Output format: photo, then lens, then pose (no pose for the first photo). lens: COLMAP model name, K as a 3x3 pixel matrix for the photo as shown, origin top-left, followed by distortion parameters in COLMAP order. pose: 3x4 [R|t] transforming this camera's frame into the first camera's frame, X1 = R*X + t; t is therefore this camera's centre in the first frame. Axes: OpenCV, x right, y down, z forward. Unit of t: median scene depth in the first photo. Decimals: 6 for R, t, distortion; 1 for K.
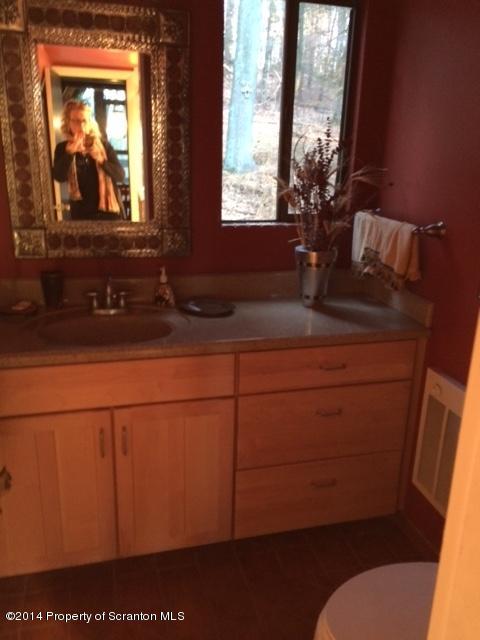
lens RADIAL K [[535.7, 0, 240.0], [0, 535.7, 320.0], [0, 0, 1]] dist [0.078881, -0.008108]
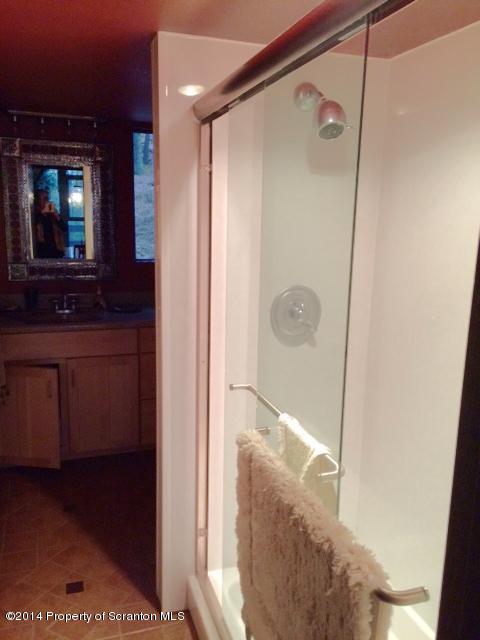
lens RADIAL K [[535.7, 0, 240.0], [0, 535.7, 320.0], [0, 0, 1]] dist [0.078881, -0.008108]
pose [[0.997575, -0.019374, 0.066852, 0.187129], [0.026910, 0.993148, -0.113723, 0.216822], [-0.064191, 0.115246, 0.991261, -0.701507]]
